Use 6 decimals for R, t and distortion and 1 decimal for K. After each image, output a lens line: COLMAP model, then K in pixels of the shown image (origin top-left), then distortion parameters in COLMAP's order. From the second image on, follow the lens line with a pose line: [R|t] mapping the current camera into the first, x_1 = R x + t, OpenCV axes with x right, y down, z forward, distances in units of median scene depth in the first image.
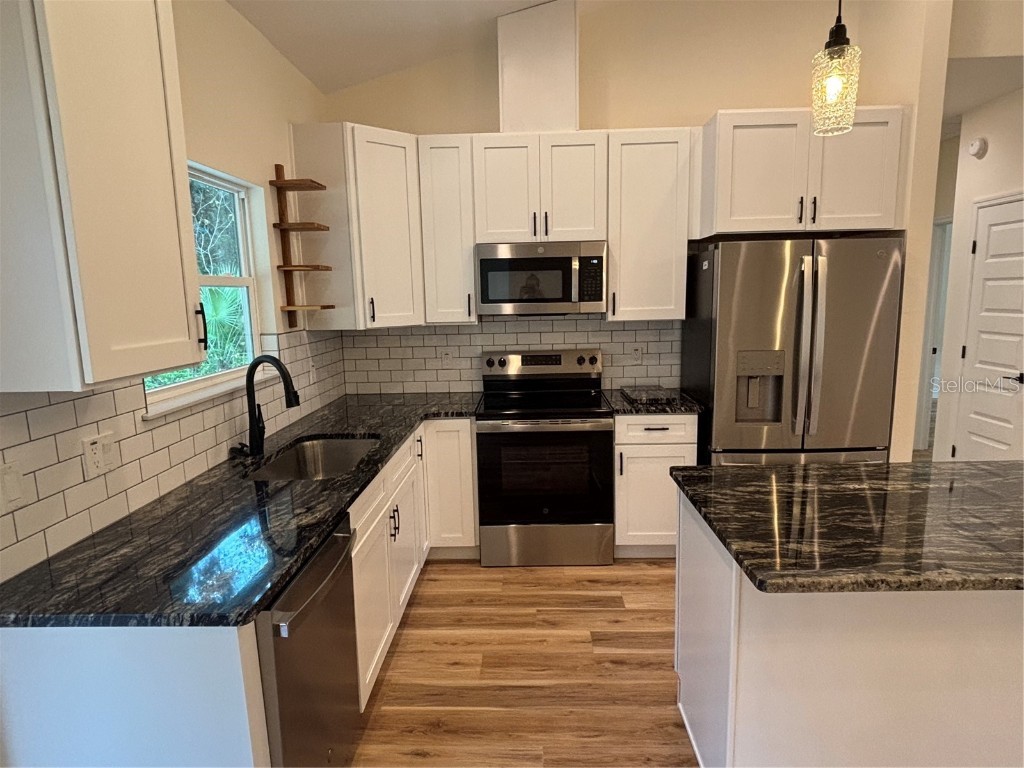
lens RADIAL K [[593.8, 0, 512.1], [0, 593.8, 391.8], [0, 0, 1]] dist [0.017647, -0.012861]
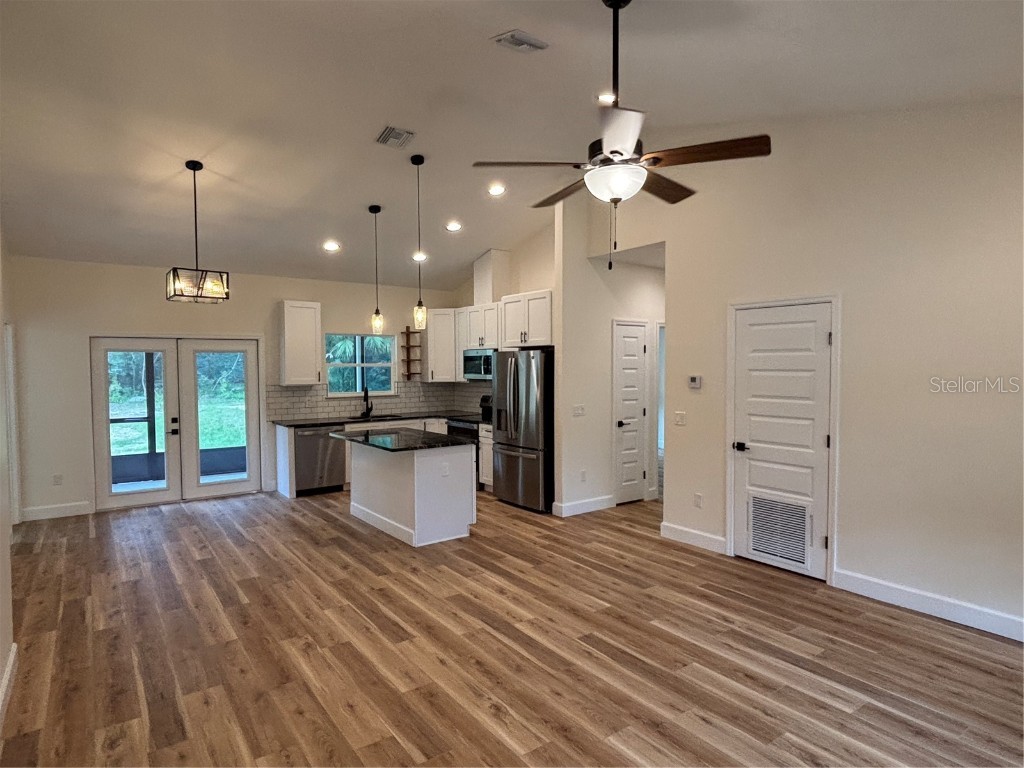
lens RADIAL K [[593.8, 0, 519.0], [0, 593.8, 390.2], [0, 0, 1]] dist [0.017647, -0.012861]
pose [[0.615064, 0.052583, -0.786722, 2.089382], [-0.137416, 0.989653, -0.041287, -0.014759], [0.776411, 0.133502, 0.615925, -0.328118]]
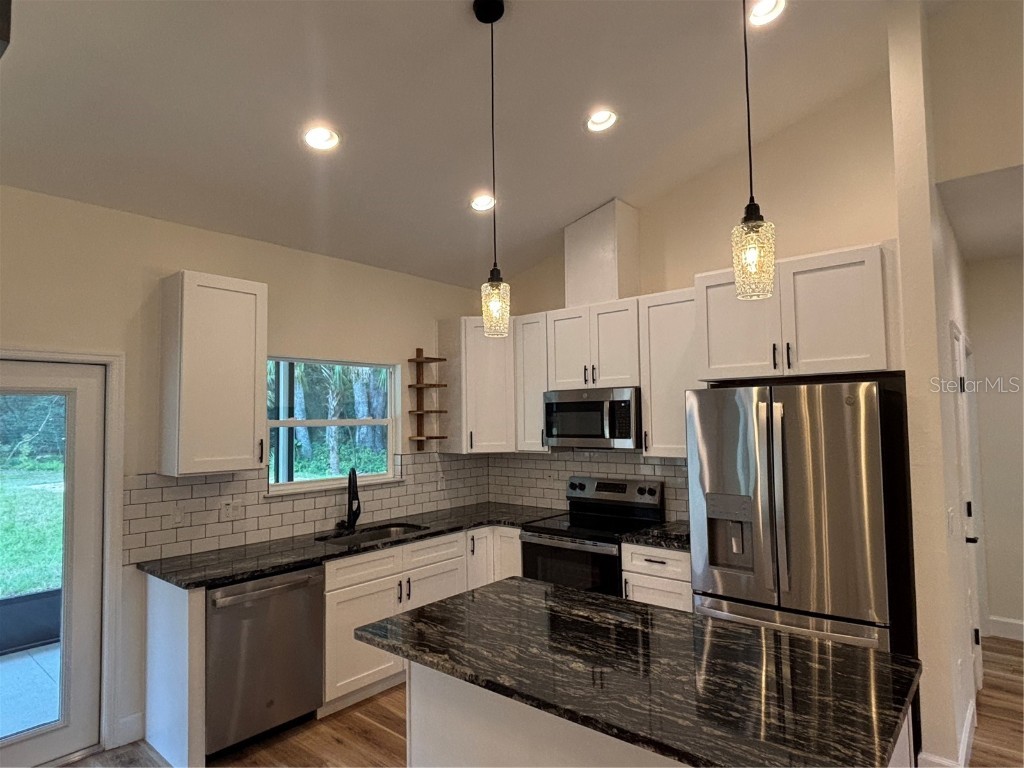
lens RADIAL K [[593.8, 0, 512.7], [0, 593.8, 386.3], [0, 0, 1]] dist [0.017647, -0.012861]
pose [[0.772478, -0.025672, -0.634523, 0.727007], [-0.104127, 0.980539, -0.166437, -0.039874], [0.626447, 0.194640, 0.754771, -0.020797]]
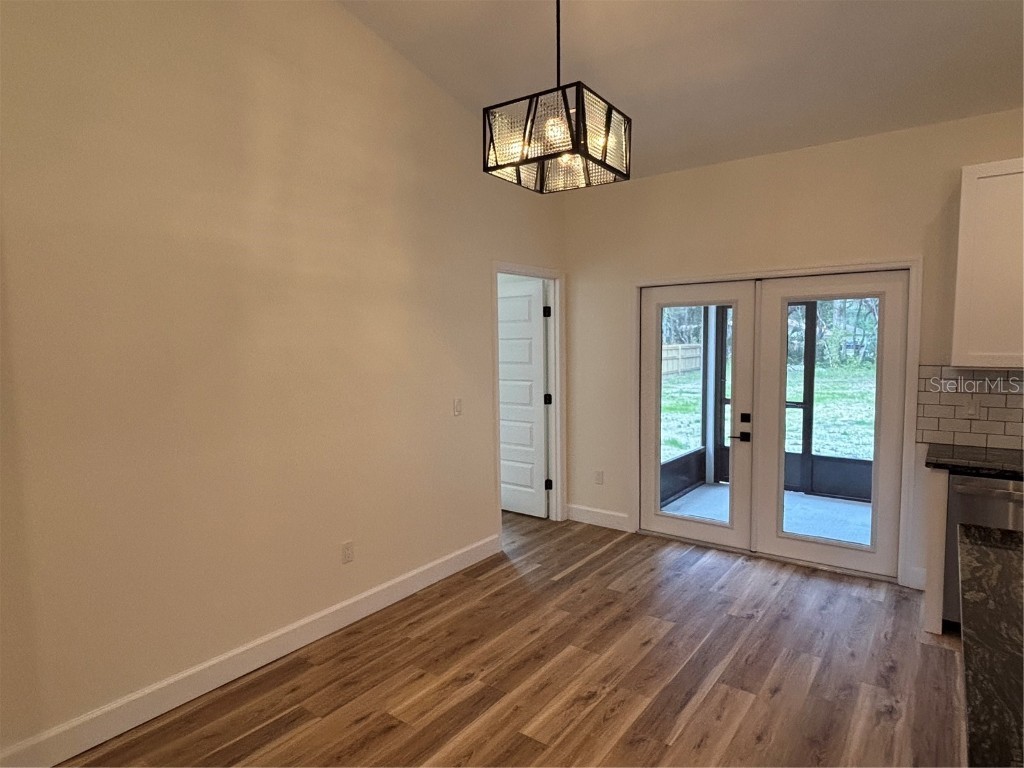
lens RADIAL K [[593.8, 0, 513.4], [0, 593.8, 391.1], [0, 0, 1]] dist [0.017647, -0.012861]
pose [[-0.572201, 0.101735, -0.813779, 0.953848], [-0.107463, 0.974419, 0.197379, -0.083100], [0.813042, 0.200392, -0.546631, 0.341340]]
